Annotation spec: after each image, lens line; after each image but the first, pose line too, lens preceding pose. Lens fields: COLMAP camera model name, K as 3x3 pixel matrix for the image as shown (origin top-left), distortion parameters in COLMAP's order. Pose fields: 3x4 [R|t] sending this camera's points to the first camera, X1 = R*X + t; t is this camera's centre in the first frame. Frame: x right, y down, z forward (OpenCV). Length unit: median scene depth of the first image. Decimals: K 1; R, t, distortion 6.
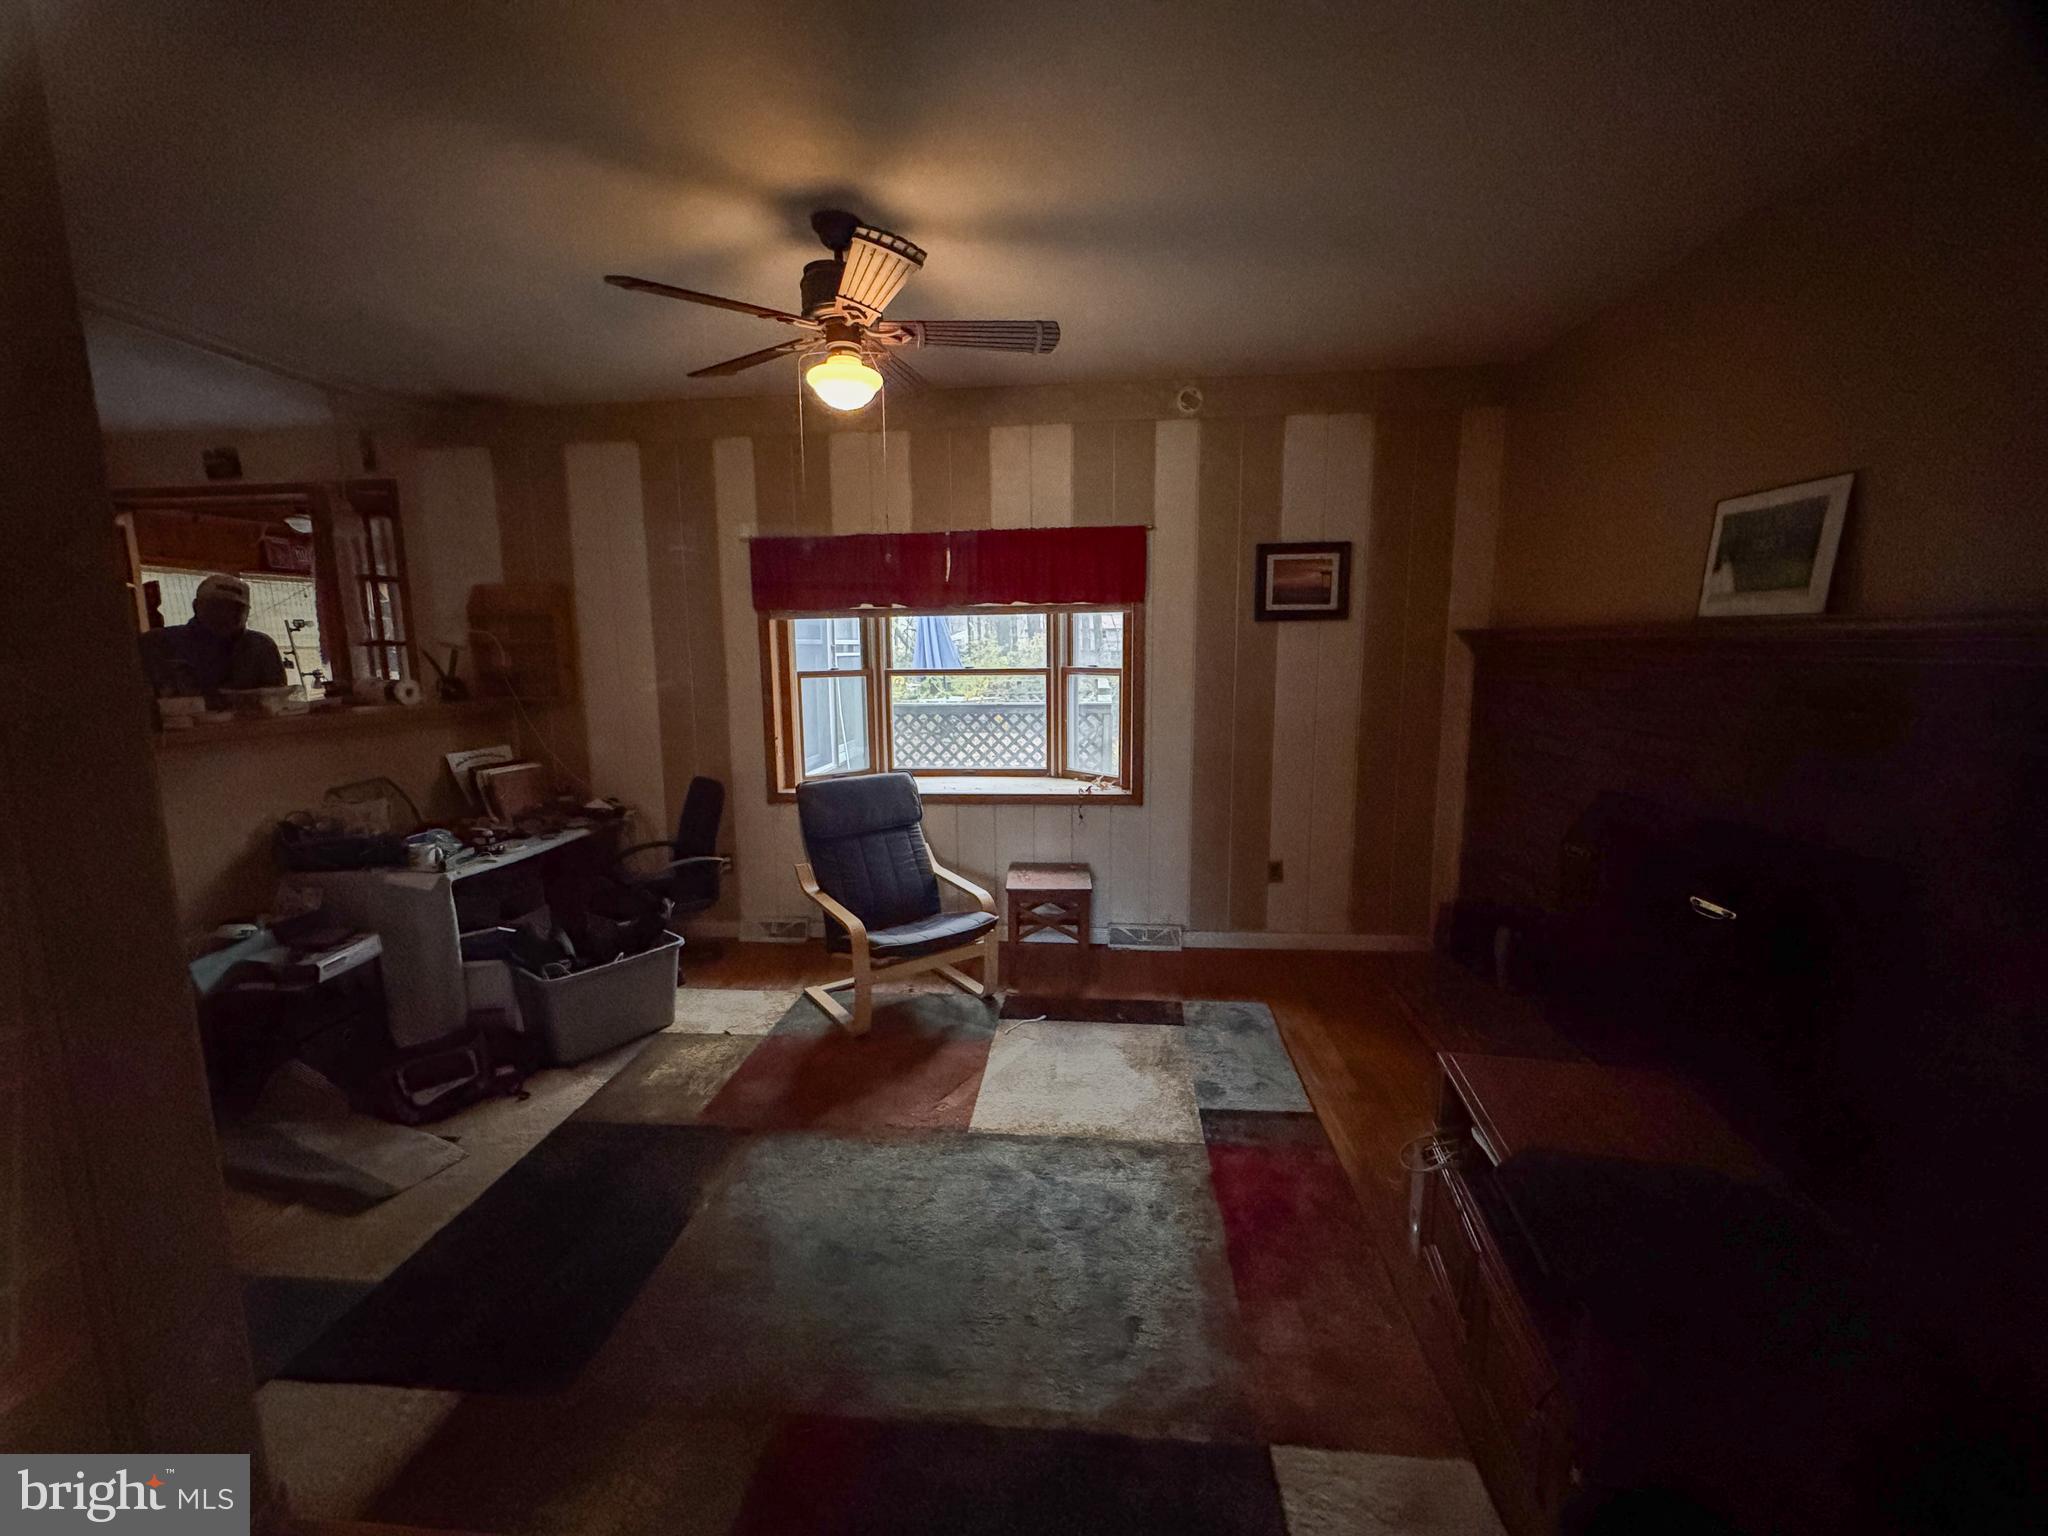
lens RADIAL K [[822.1, 0, 1022.1], [0, 822.1, 767.6], [0, 0, 1]] dist [-0.003473, 0.000990]
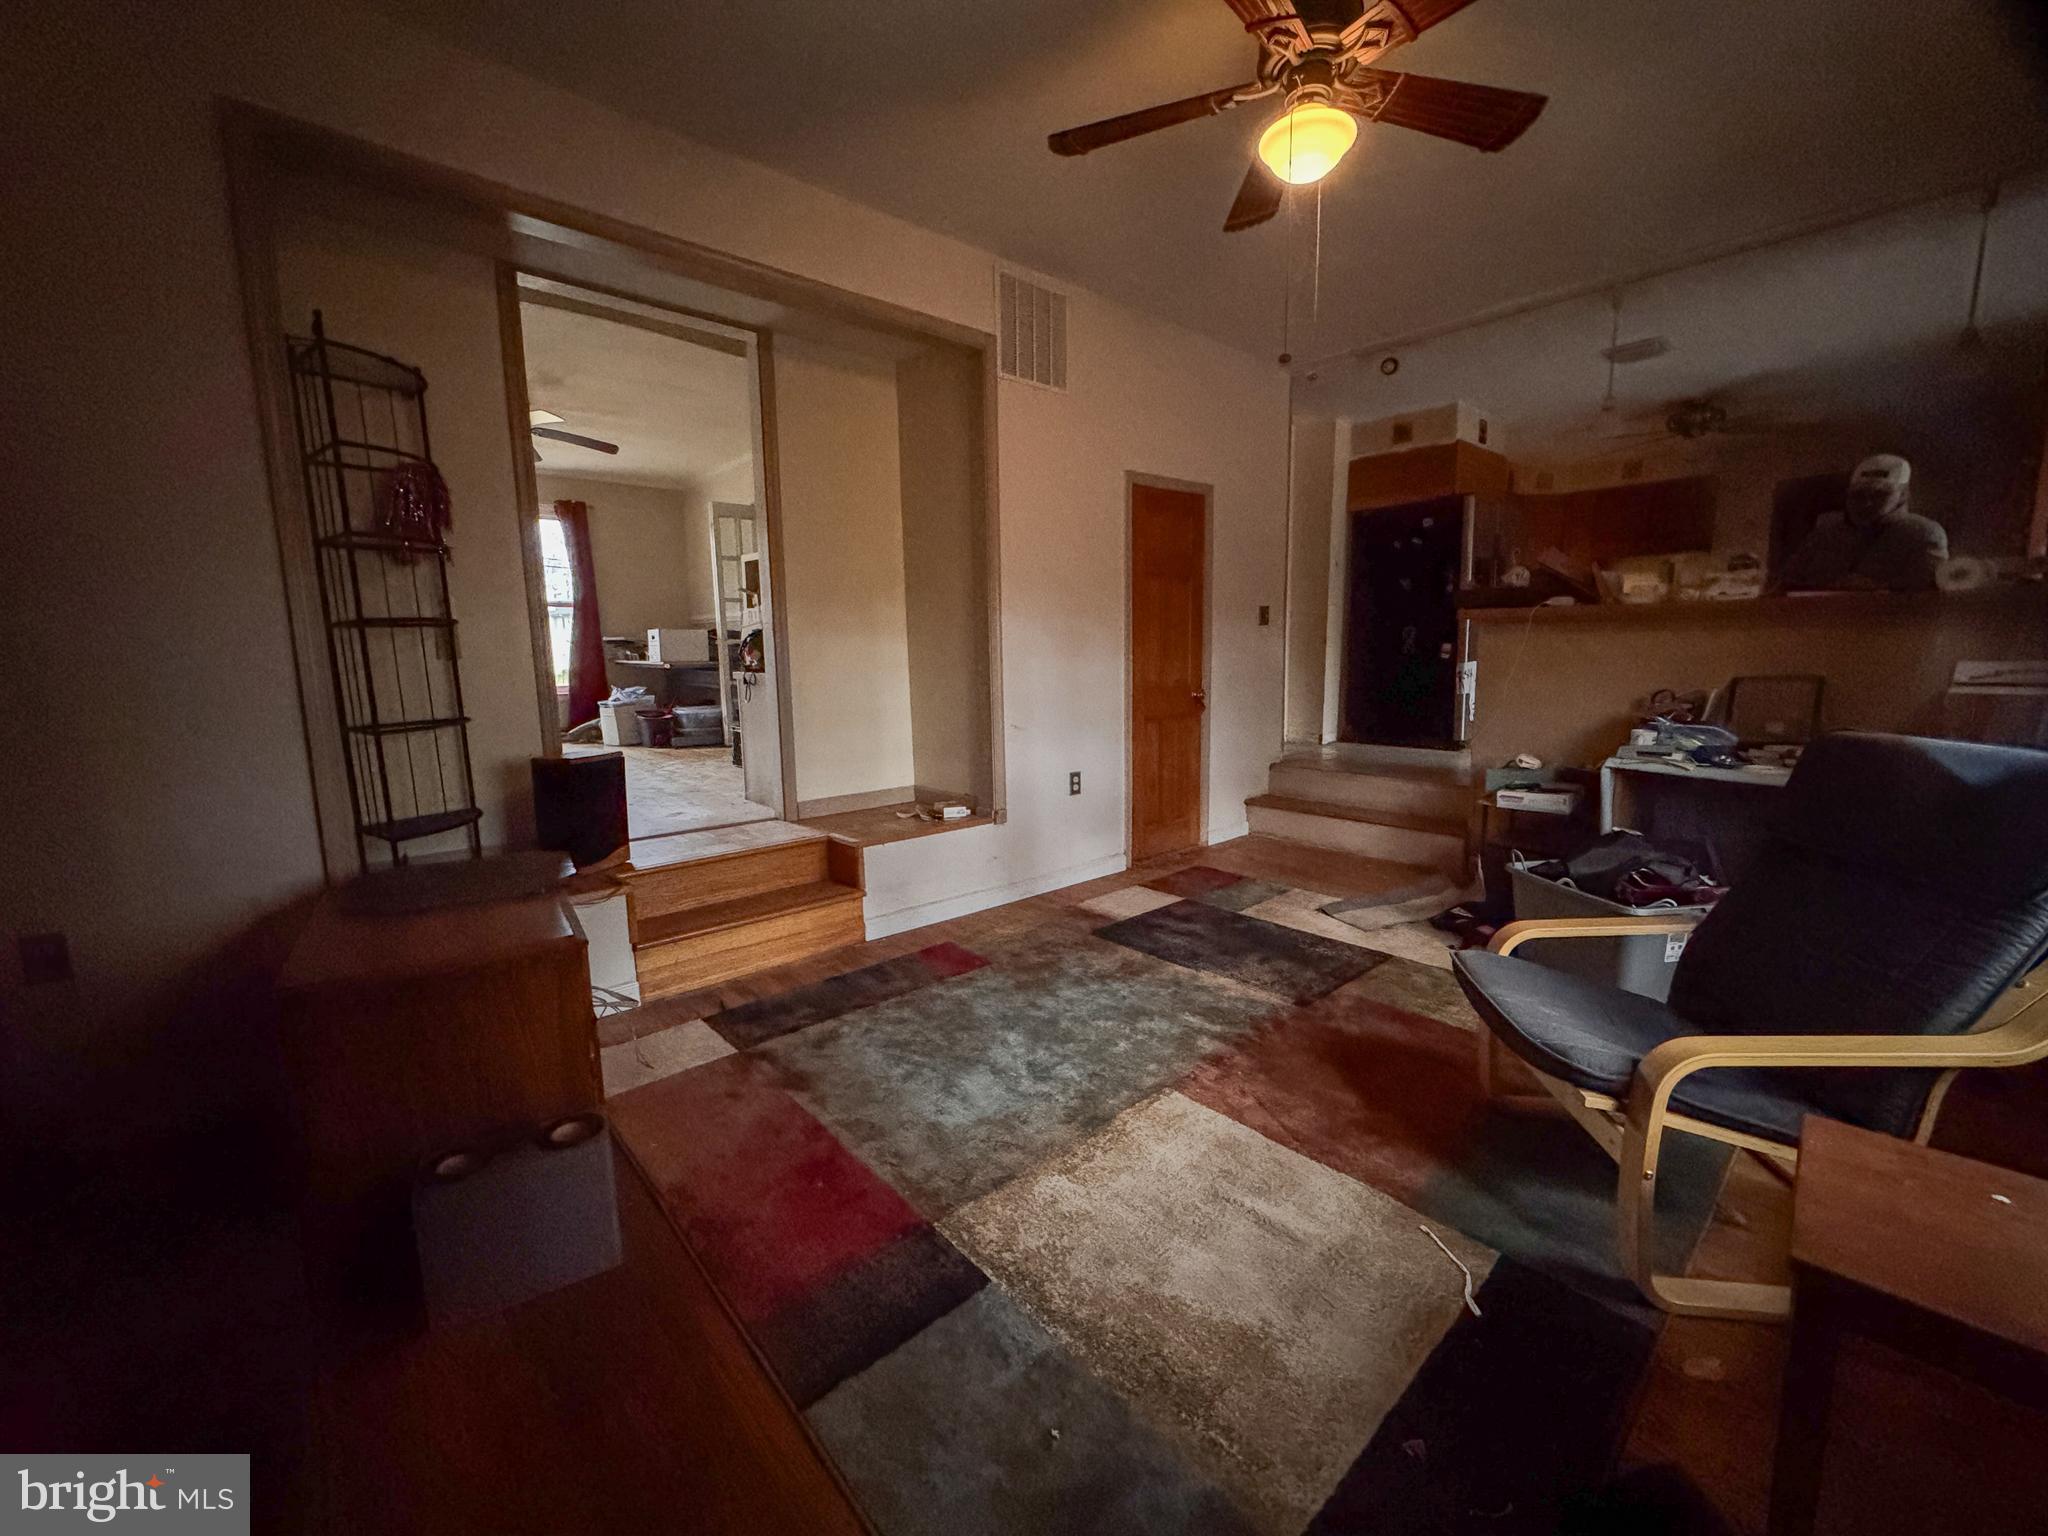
lens RADIAL K [[822.1, 0, 1028.2], [0, 822.1, 774.4], [0, 0, 1]] dist [-0.003473, 0.000990]
pose [[-0.692385, 0.123156, -0.710940, 0.543324], [-0.089657, 0.963003, 0.254138, -0.044432], [0.715936, 0.239702, -0.655728, 1.296556]]
